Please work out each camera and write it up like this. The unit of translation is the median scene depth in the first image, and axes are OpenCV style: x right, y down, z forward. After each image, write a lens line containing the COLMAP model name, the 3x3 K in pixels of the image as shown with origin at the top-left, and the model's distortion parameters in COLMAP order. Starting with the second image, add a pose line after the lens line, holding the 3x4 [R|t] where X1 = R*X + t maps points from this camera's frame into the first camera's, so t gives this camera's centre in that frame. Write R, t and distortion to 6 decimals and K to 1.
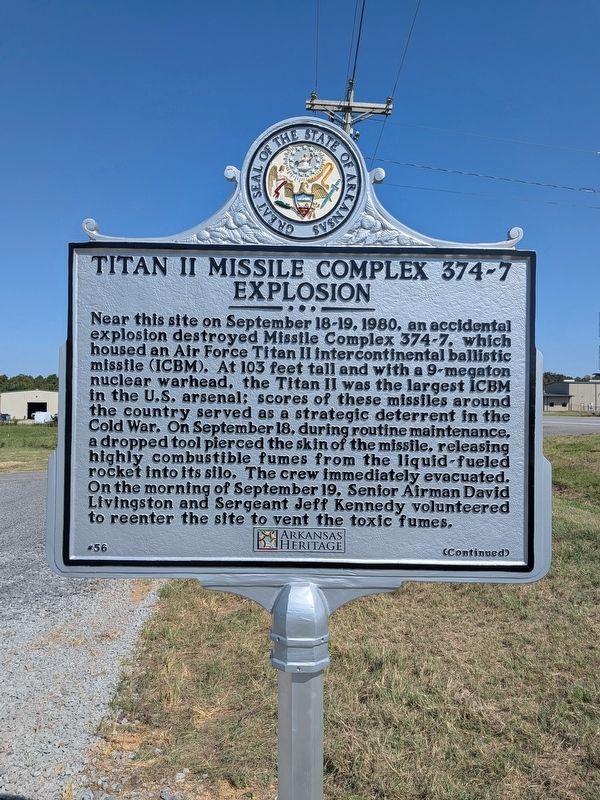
lens RADIAL K [[566.3, 0, 305.4], [0, 566.3, 399.8], [0, 0, 1]] dist [0.002469, -0.000073]
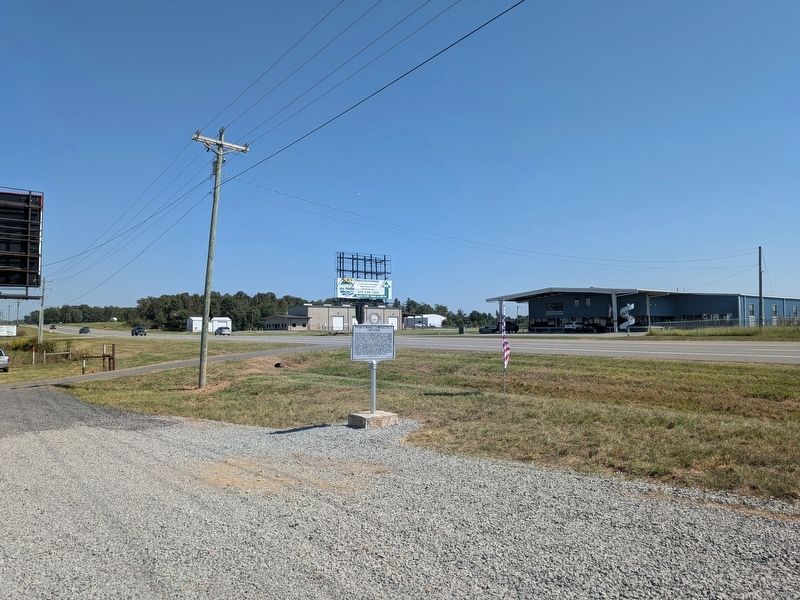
lens RADIAL K [[555.7, 0, 400.0], [0, 555.7, 300.0], [0, 0, 1]] dist [-0.219693, 0.000172]
pose [[0.820293, 0.018311, 0.571650, -0.205383], [0.002511, 0.999362, -0.035613, -0.014687], [-0.571938, 0.030648, 0.819724, -0.286063]]
